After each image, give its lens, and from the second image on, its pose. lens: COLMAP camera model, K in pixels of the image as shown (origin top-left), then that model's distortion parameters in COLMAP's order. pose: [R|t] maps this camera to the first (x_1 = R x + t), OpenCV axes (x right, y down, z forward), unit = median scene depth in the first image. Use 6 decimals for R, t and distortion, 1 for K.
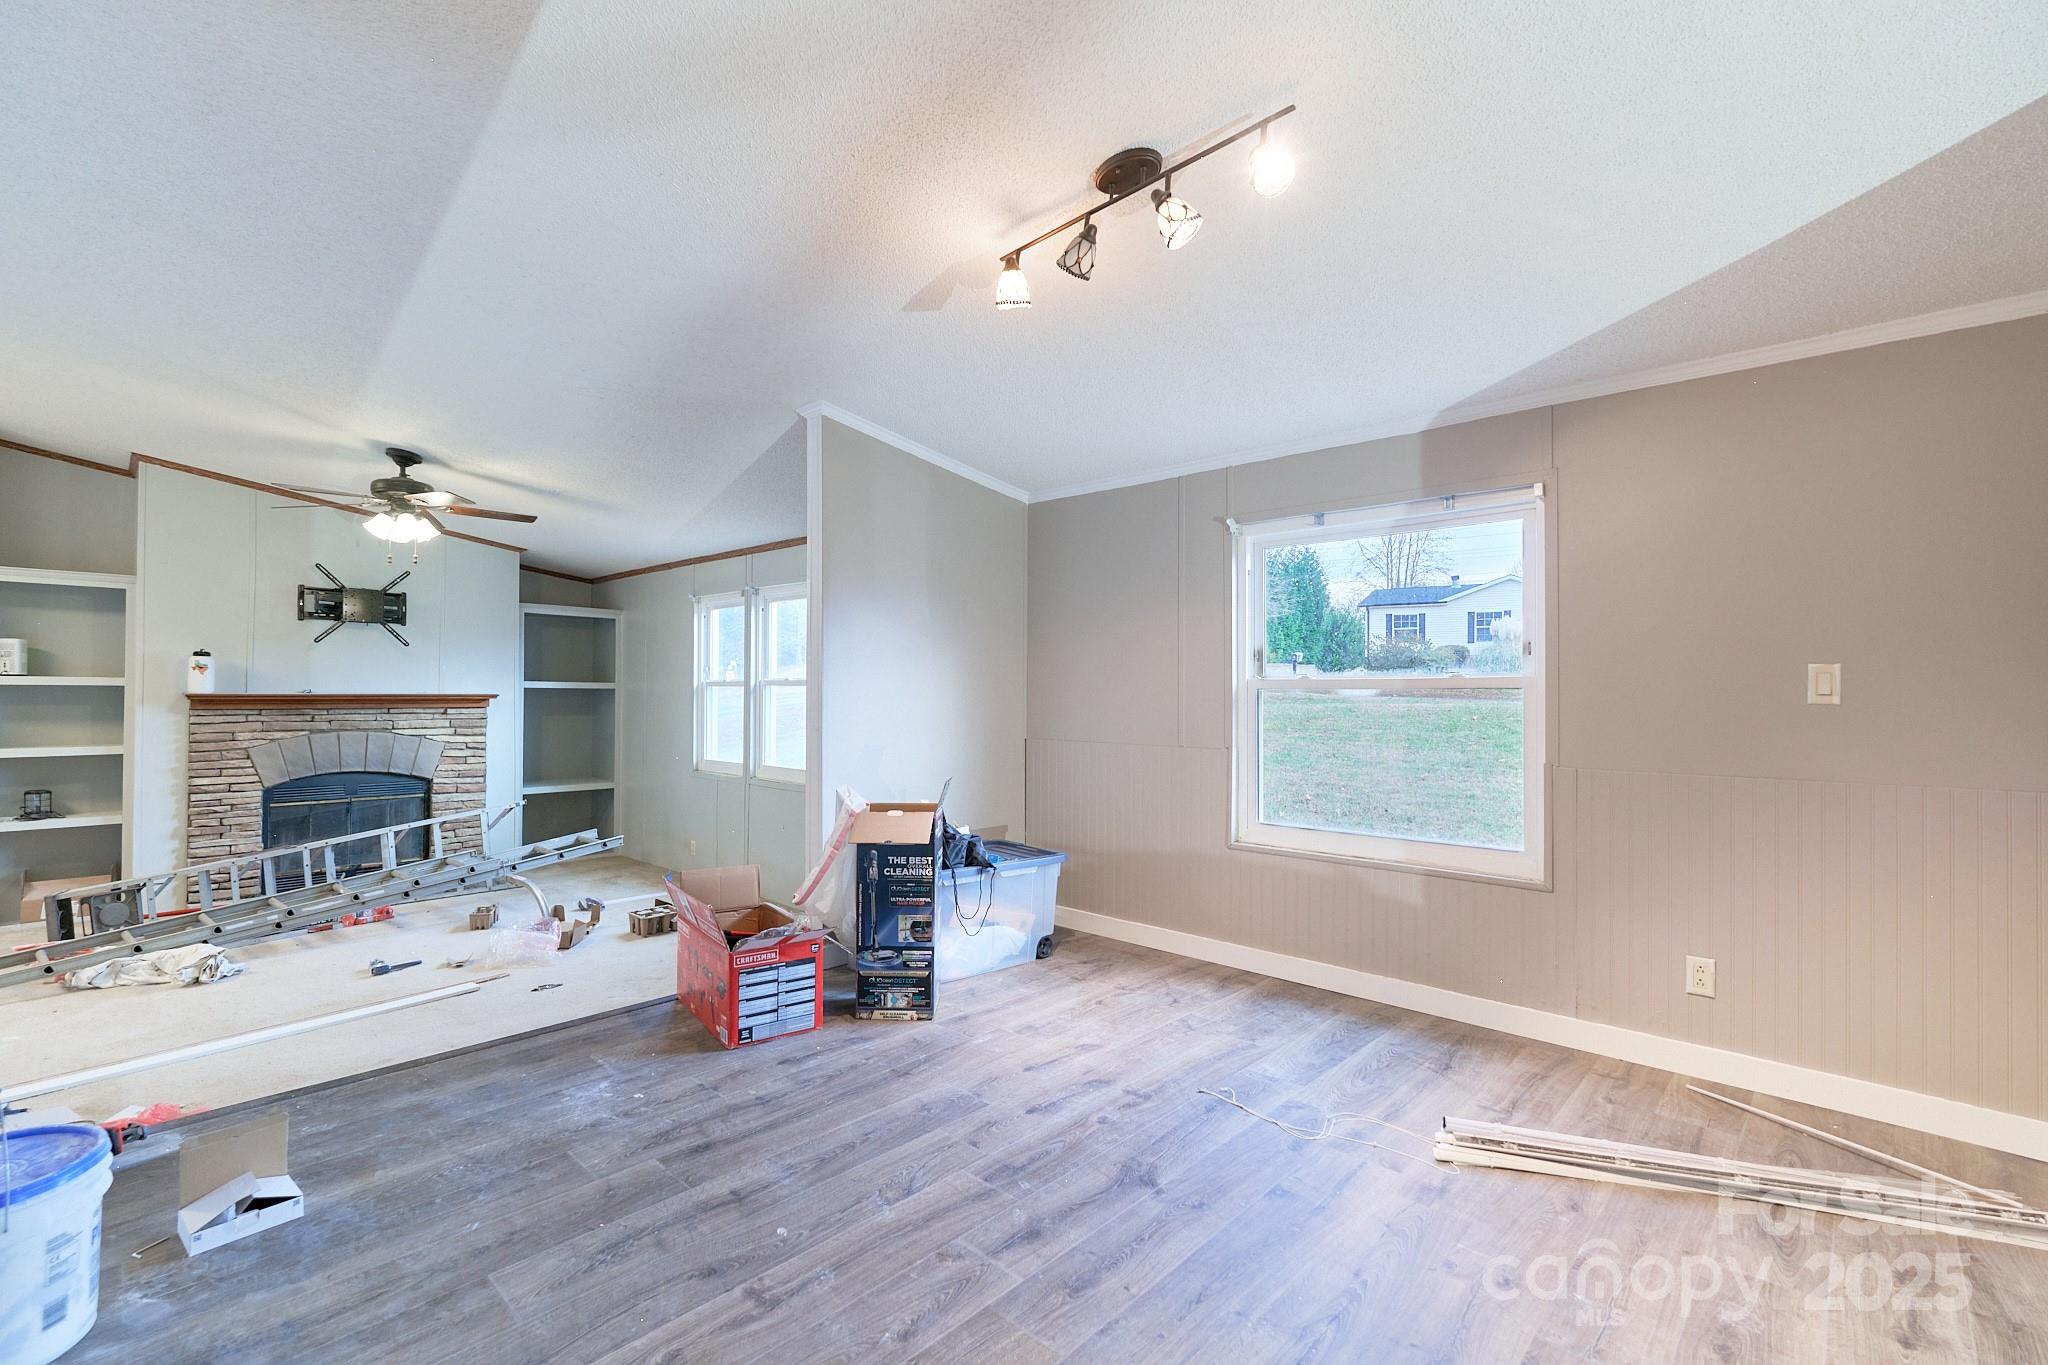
lens RADIAL K [[908.7, 0, 1012.8], [0, 908.7, 681.3], [0, 0, 1]] dist [0.003016, -0.000485]
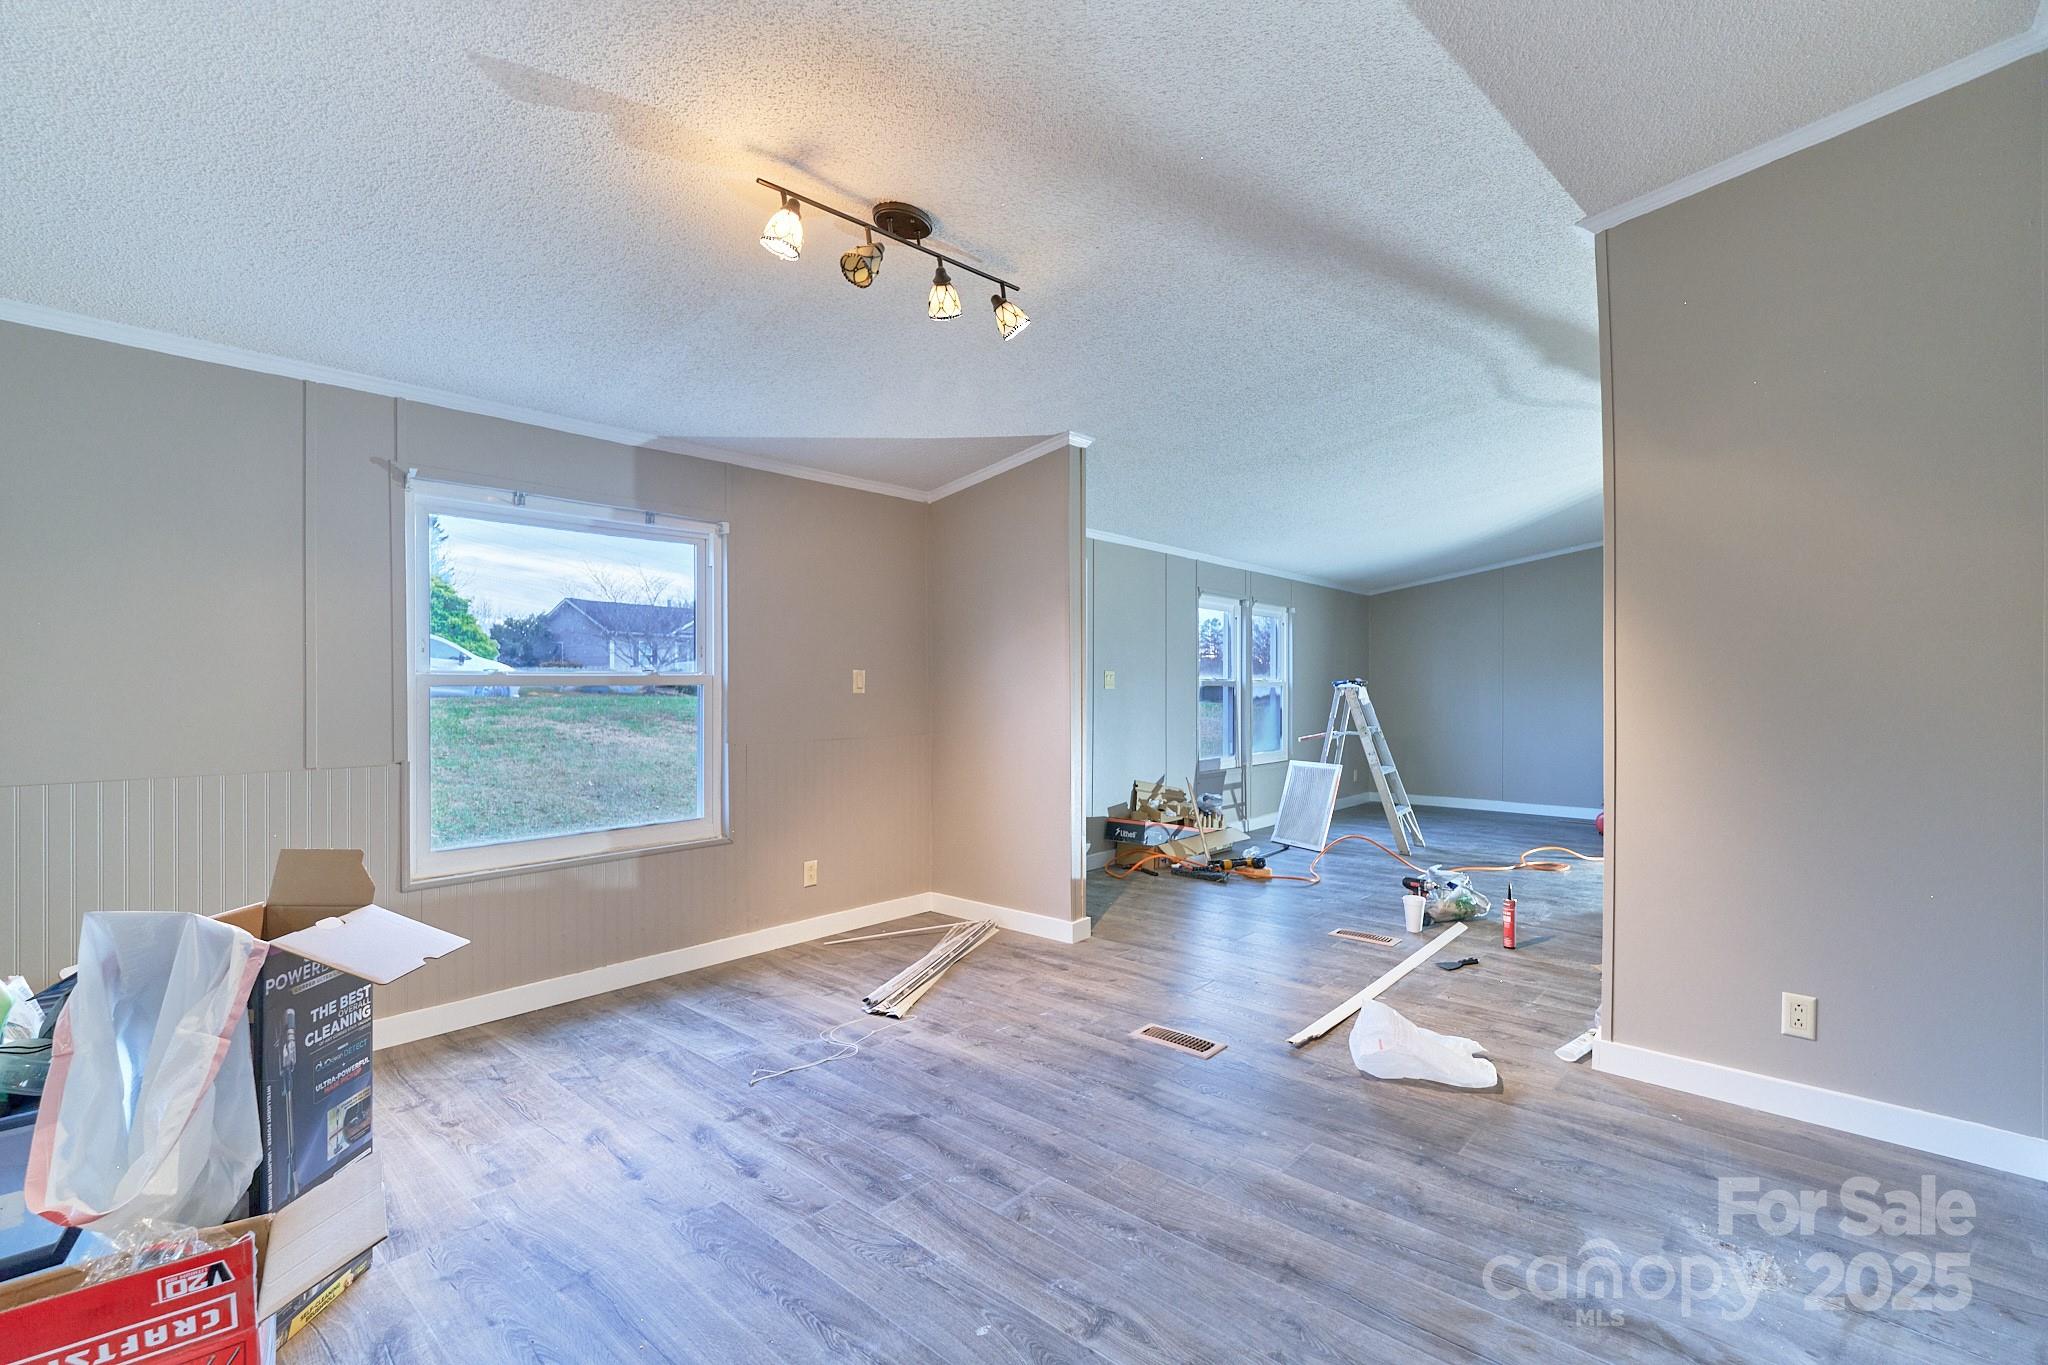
lens RADIAL K [[908.7, 0, 1015.4], [0, 908.7, 682.3], [0, 0, 1]] dist [0.003016, -0.000485]
pose [[-0.025540, -0.001828, 0.999672, -0.723435], [-0.007871, 0.999968, 0.001627, -0.000758], [-0.999643, -0.007827, -0.025553, 0.654408]]
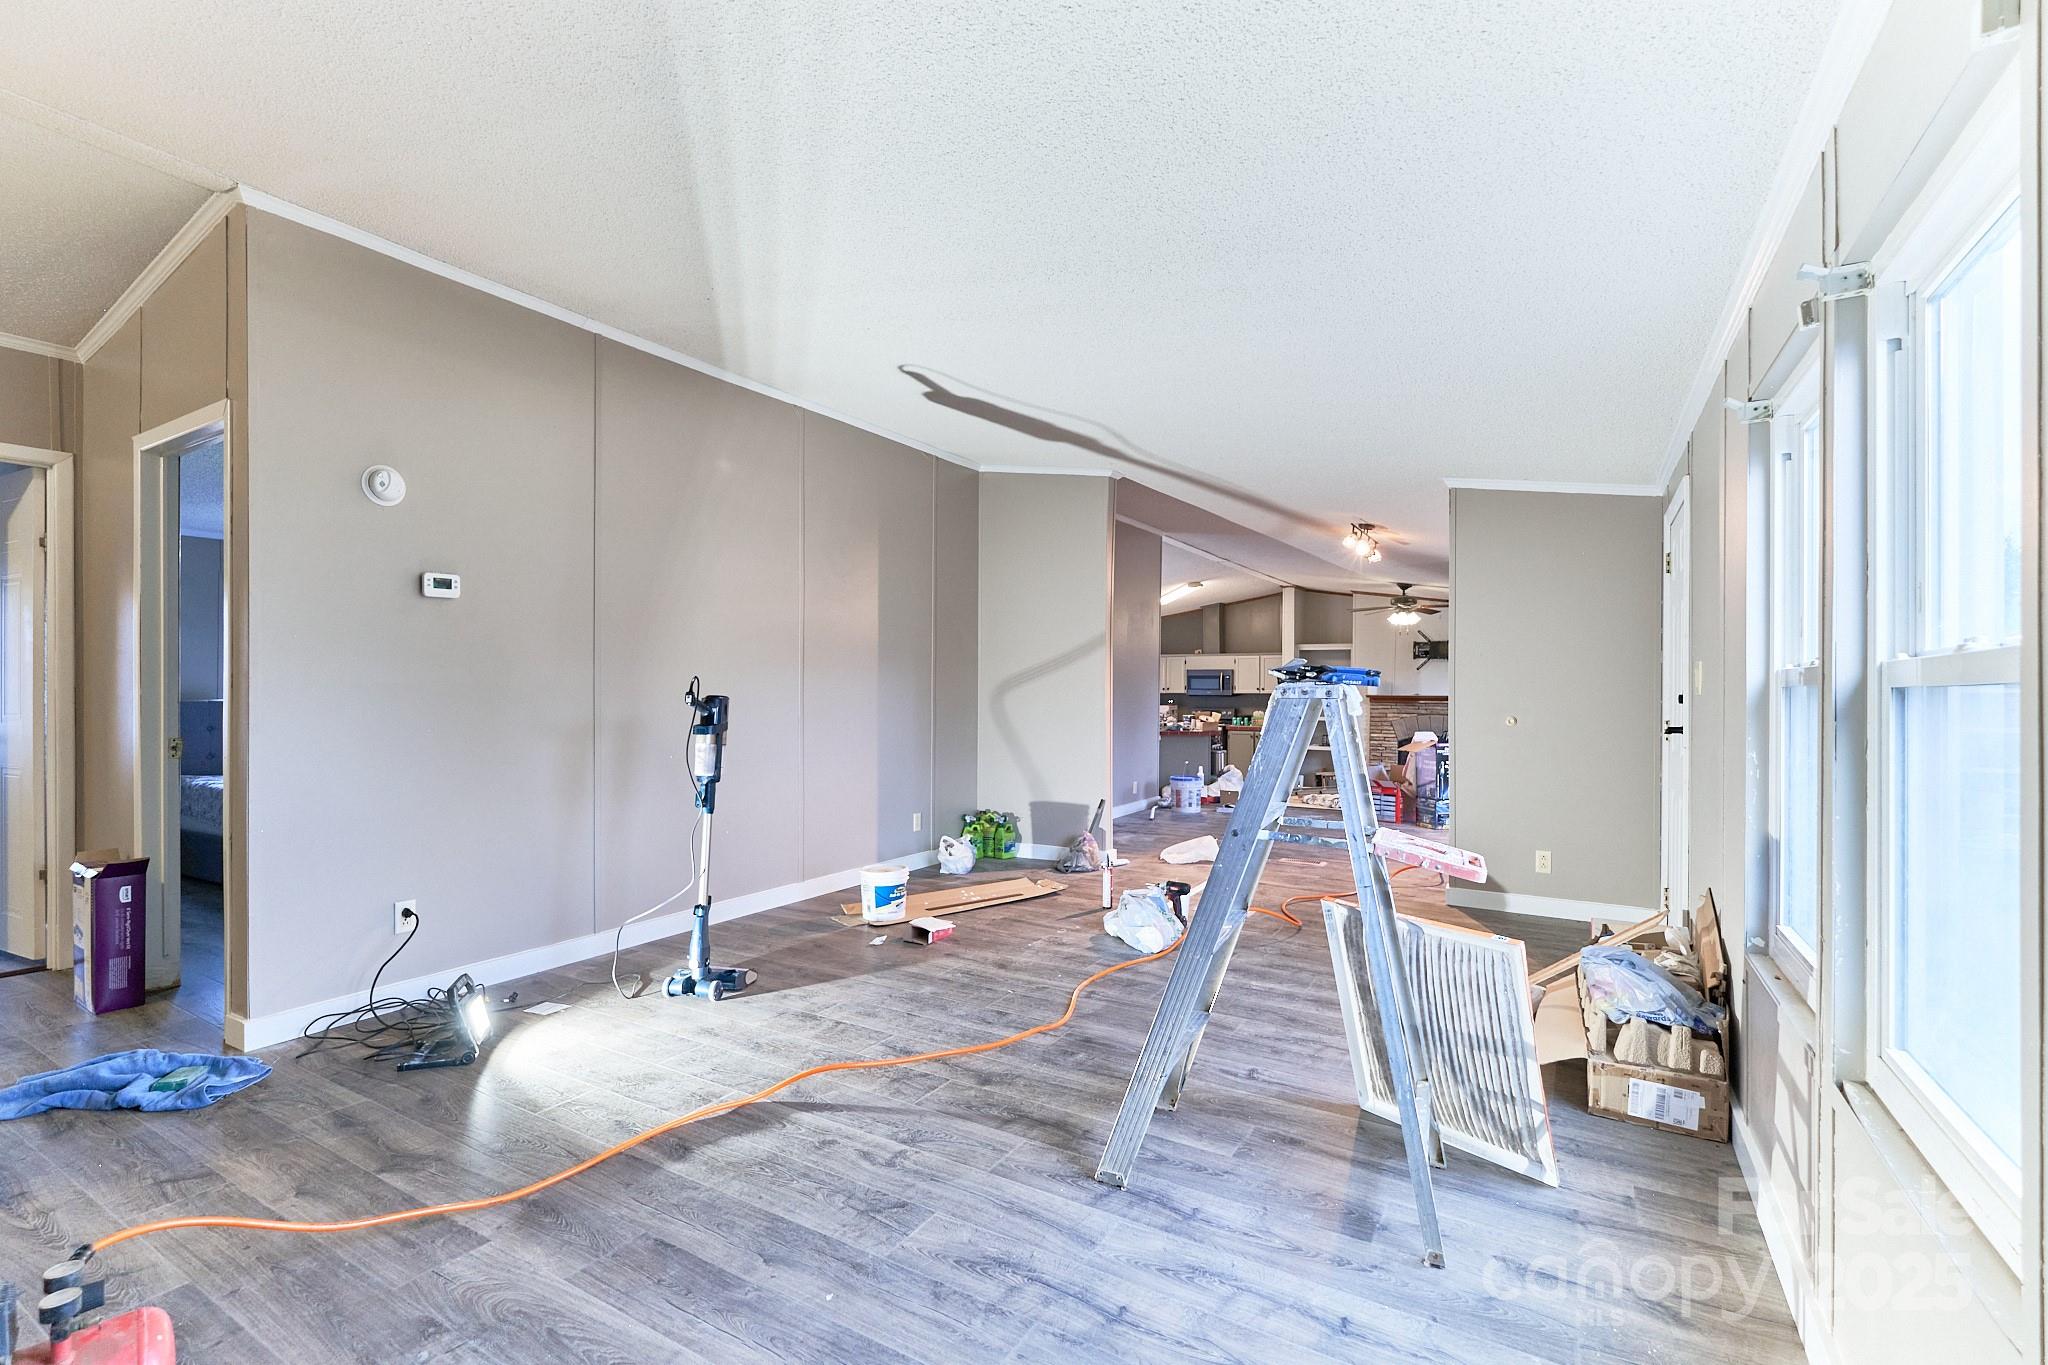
lens RADIAL K [[908.7, 0, 1021.5], [0, 908.7, 687.7], [0, 0, 1]] dist [0.003016, -0.000485]
pose [[0.231932, -0.002364, -0.972729, 2.207114], [0.006261, 0.999980, -0.000938, -0.016341], [0.972712, -0.005873, 0.231942, -0.710667]]
